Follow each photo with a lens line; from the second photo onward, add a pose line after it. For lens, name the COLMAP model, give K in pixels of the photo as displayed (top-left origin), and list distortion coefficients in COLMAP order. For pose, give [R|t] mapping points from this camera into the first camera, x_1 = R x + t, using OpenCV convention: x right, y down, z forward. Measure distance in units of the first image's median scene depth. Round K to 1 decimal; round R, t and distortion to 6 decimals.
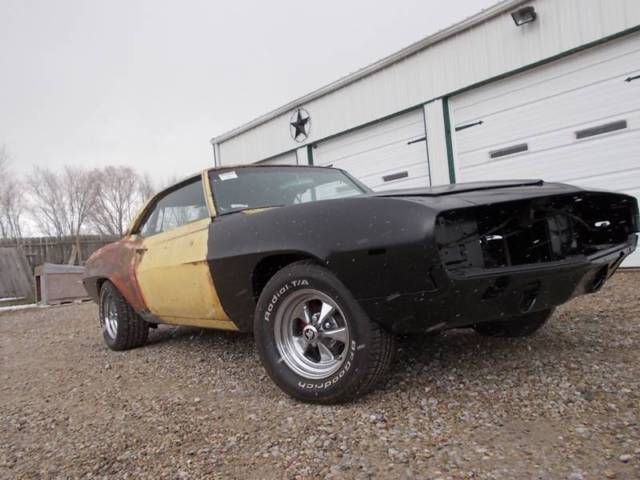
lens RADIAL K [[527.7, 0, 320.0], [0, 527.7, 240.0], [0, 0, 1]] dist [0.014584, -0.003773]
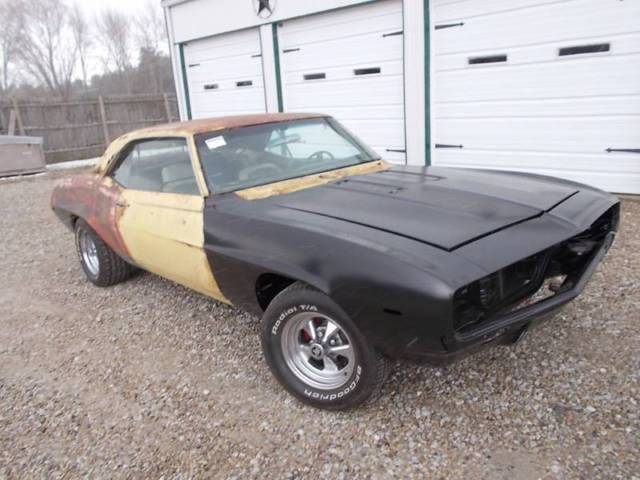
lens RADIAL K [[527.7, 0, 320.0], [0, 527.7, 240.0], [0, 0, 1]] dist [0.014584, -0.003773]
pose [[0.995650, 0.003980, 0.093089, -0.109201], [-0.029883, 0.959947, 0.278583, -0.327567], [-0.088252, -0.280153, 0.955890, 0.032832]]
